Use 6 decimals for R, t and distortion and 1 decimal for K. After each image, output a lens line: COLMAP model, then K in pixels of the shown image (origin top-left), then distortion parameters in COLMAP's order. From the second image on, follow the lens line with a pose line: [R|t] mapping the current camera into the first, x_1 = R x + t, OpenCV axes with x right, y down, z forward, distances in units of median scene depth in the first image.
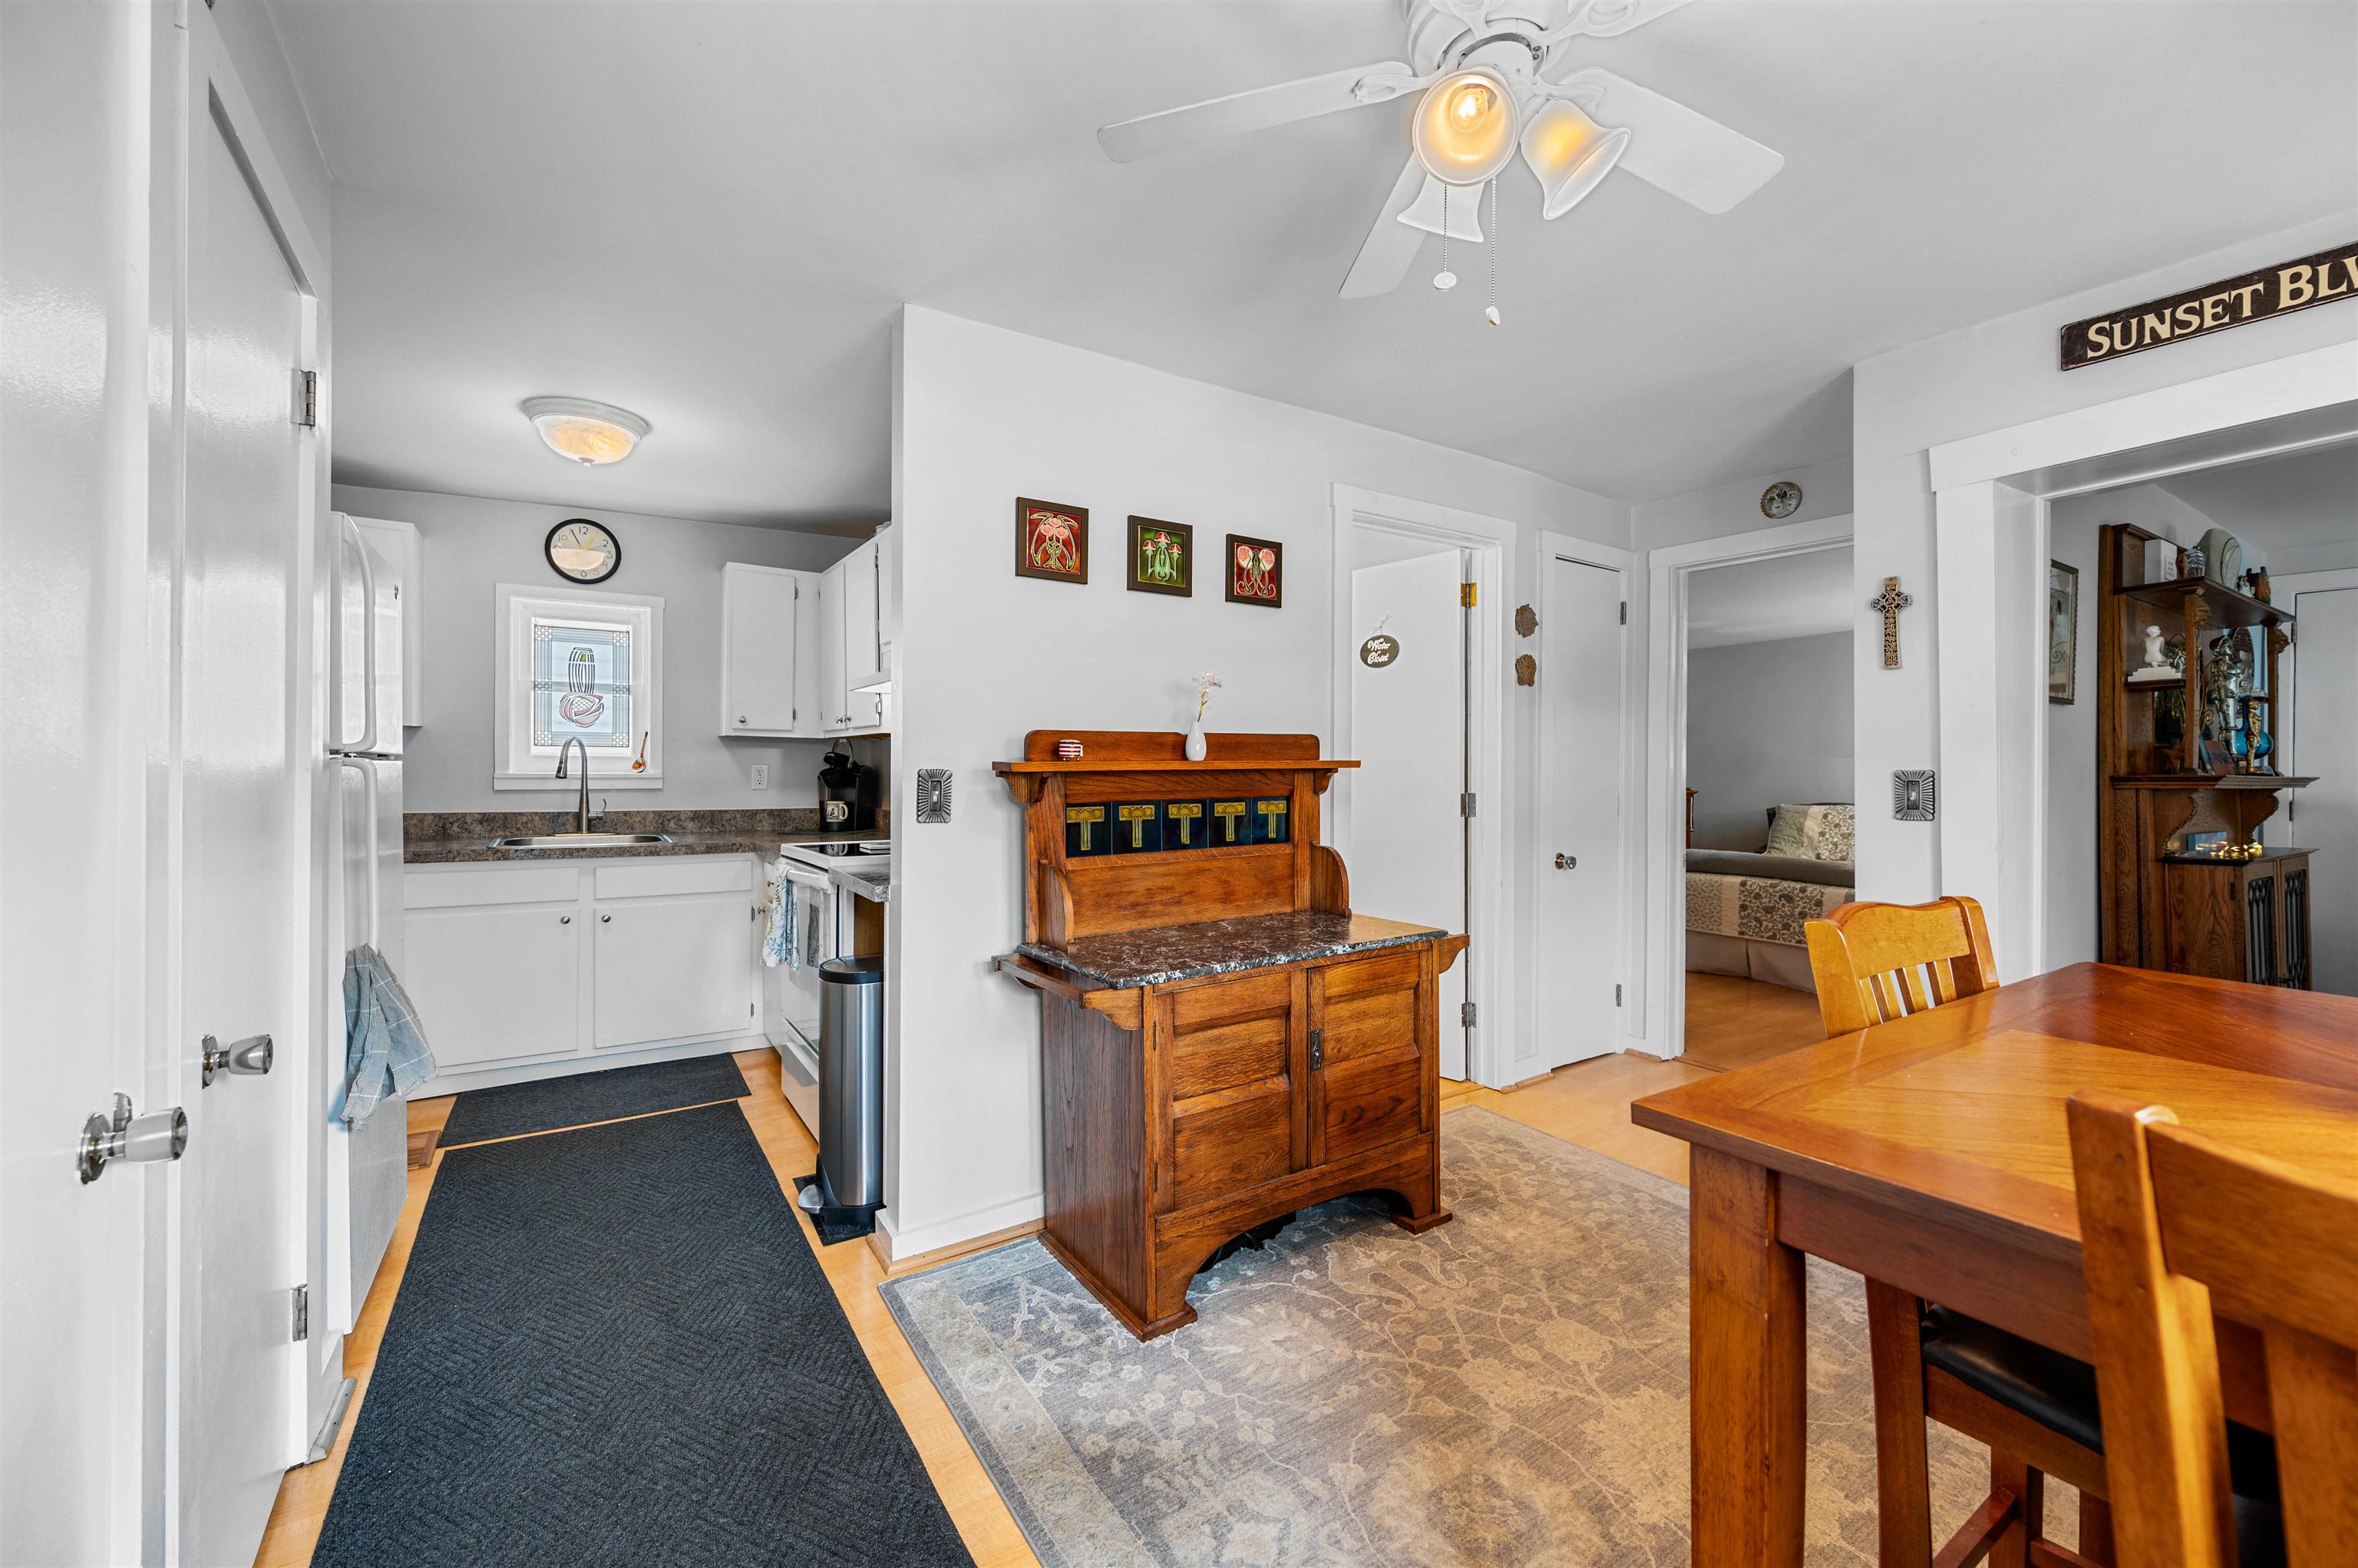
lens RADIAL K [[941.6, 0, 1180.2], [0, 941.6, 775.5], [0, 0, 1]] dist [-0.001504, -0.000187]
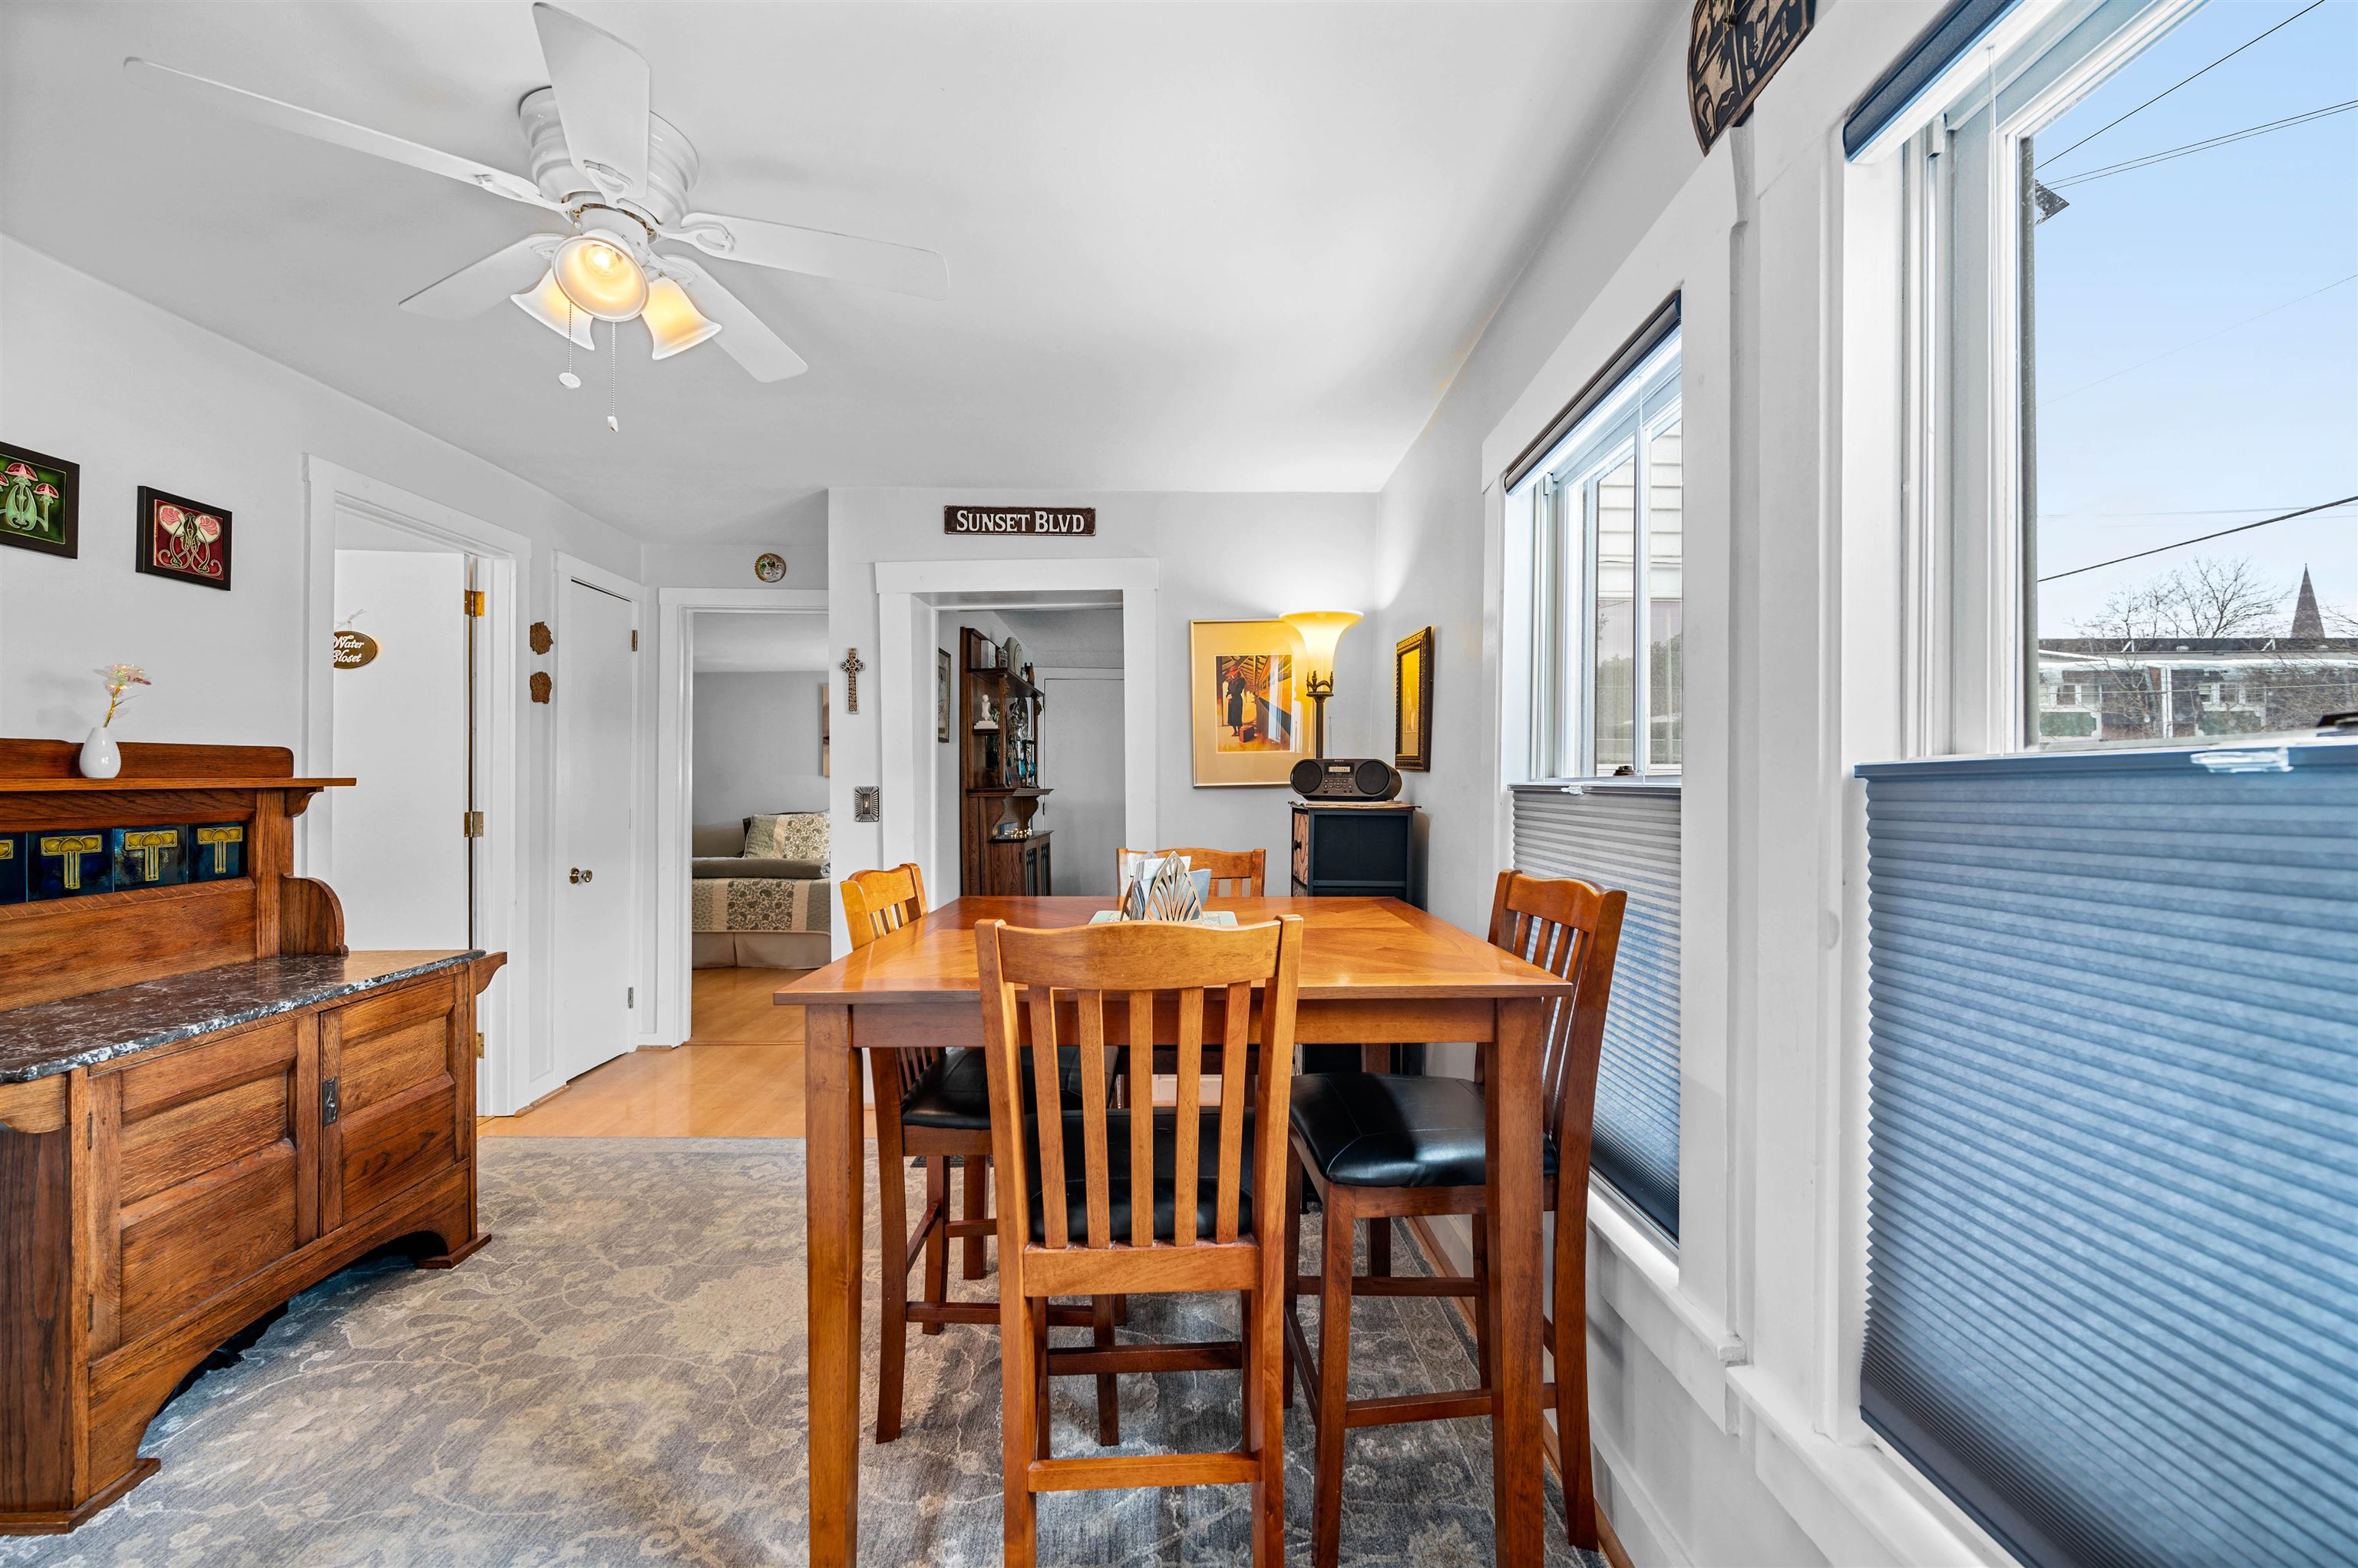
lens RADIAL K [[941.6, 0, 1180.2], [0, 941.6, 775.5], [0, 0, 1]] dist [-0.001504, -0.000187]
pose [[0.531229, 0.005097, 0.847213, -0.139405], [0.007496, 0.999914, -0.010716, -0.002770], [-0.847195, 0.012043, 0.531145, -0.124784]]
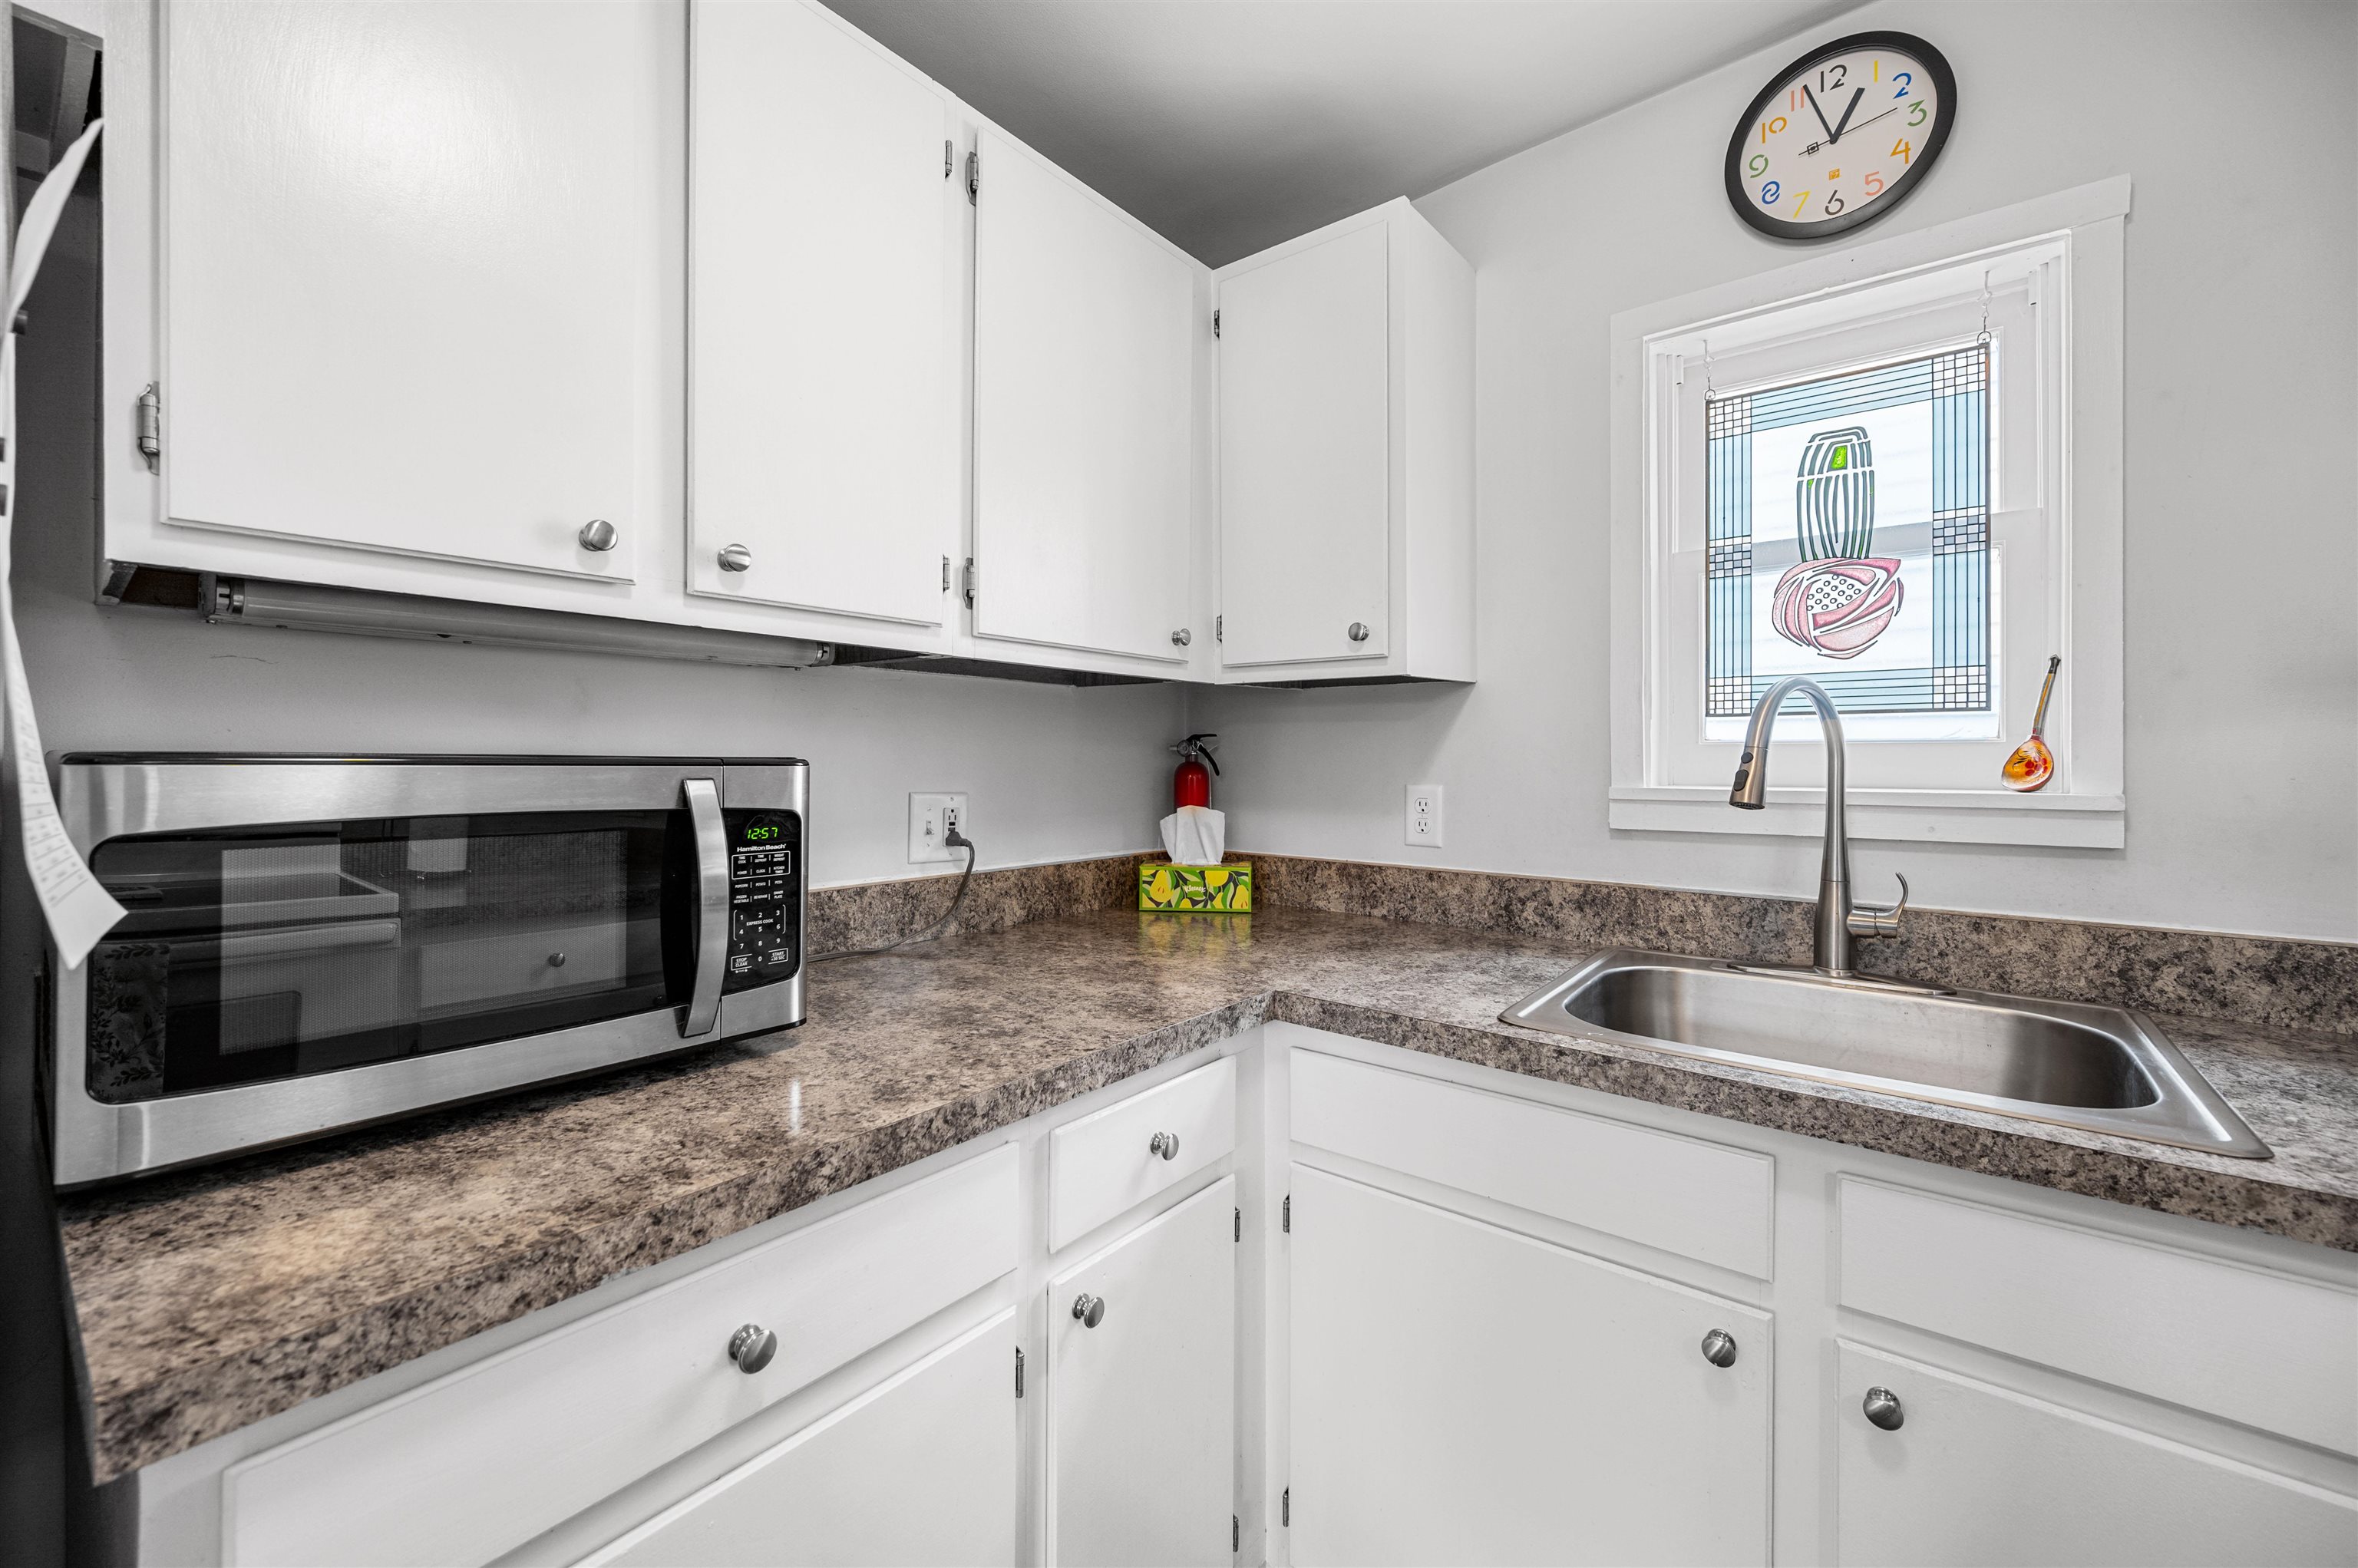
lens RADIAL K [[938.1, 0, 1187.7], [0, 938.1, 755.6], [0, 0, 1]] dist [0.000960, -0.000059]
pose [[0.329213, -0.013801, -0.944155, -0.526690], [-0.009960, 0.999787, -0.018087, -0.008910], [0.944203, 0.015358, 0.329005, 0.898539]]
